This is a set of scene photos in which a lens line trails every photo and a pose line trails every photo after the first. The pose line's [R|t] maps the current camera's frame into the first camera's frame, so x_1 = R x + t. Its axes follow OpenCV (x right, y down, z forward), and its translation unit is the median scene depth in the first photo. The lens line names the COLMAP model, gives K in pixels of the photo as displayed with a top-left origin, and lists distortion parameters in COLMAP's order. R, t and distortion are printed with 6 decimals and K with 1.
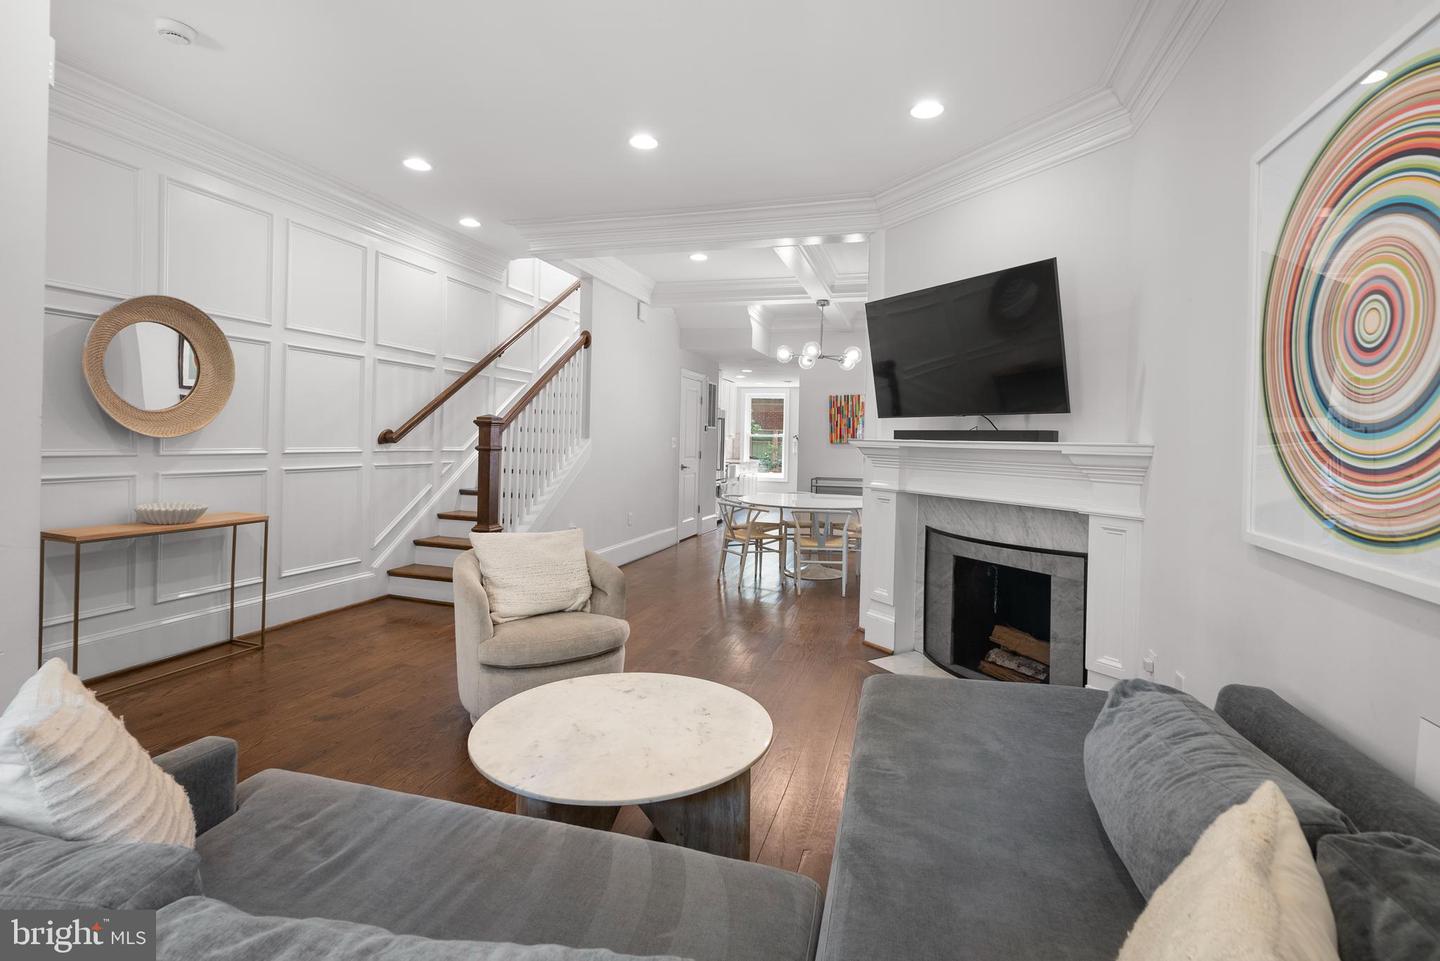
lens RADIAL K [[659.2, 0, 721.5], [0, 659.2, 478.5], [0, 0, 1]] dist [-0.004306, -0.000337]
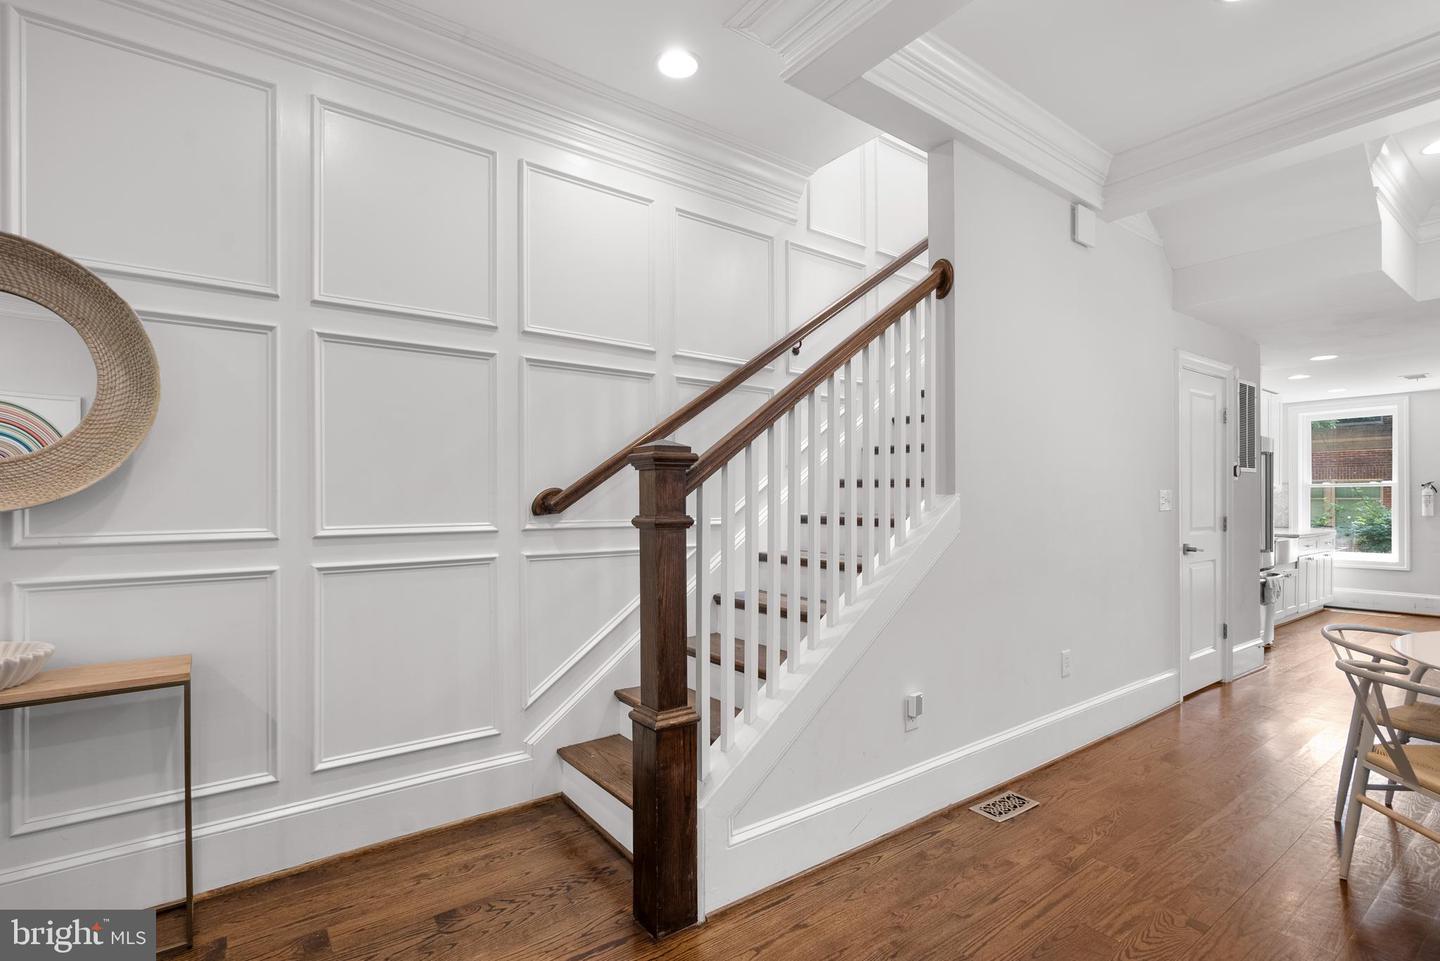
lens RADIAL K [[659.2, 0, 721.7], [0, 659.2, 498.2], [0, 0, 1]] dist [-0.004306, -0.000337]
pose [[0.801716, -0.032305, -0.596831, -0.063108], [-0.009869, 0.997687, -0.067259, -0.027476], [0.597623, 0.059813, 0.799543, 0.568391]]
